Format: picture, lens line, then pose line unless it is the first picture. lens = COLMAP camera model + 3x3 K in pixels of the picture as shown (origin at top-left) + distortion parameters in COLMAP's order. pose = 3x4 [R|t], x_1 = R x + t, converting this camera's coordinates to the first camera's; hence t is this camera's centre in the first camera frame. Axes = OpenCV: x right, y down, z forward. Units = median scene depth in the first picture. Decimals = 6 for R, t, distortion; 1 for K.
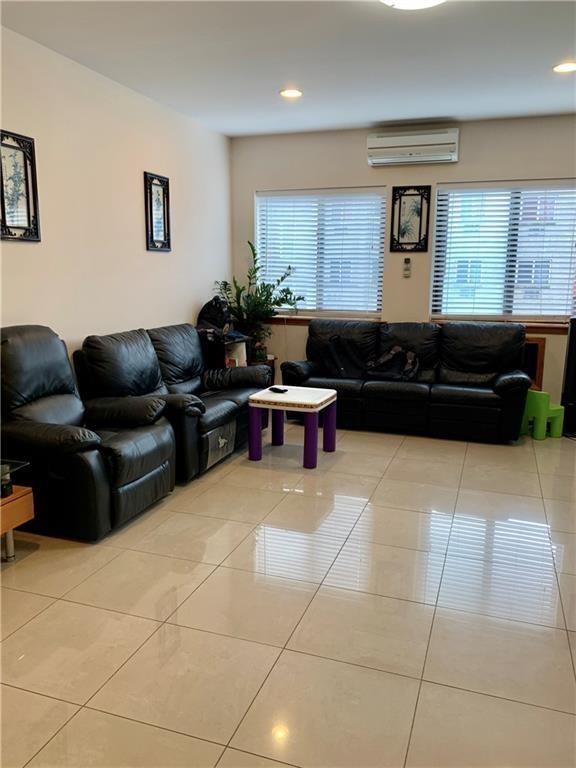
lens RADIAL K [[621.0, 0, 290.0], [0, 621.0, 382.4], [0, 0, 1]] dist [0.093635, -0.014366]
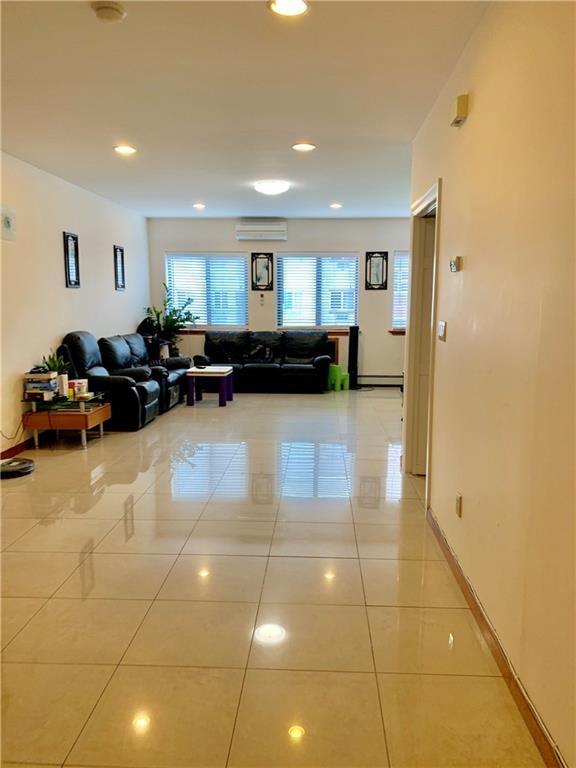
lens RADIAL K [[621.0, 0, 287.9], [0, 621.0, 383.1], [0, 0, 1]] dist [0.093635, -0.014366]
pose [[0.962922, -0.038300, 0.267048, -0.215459], [0.049503, 0.998148, -0.035345, 0.112131], [-0.265200, 0.047254, 0.963035, -0.669933]]
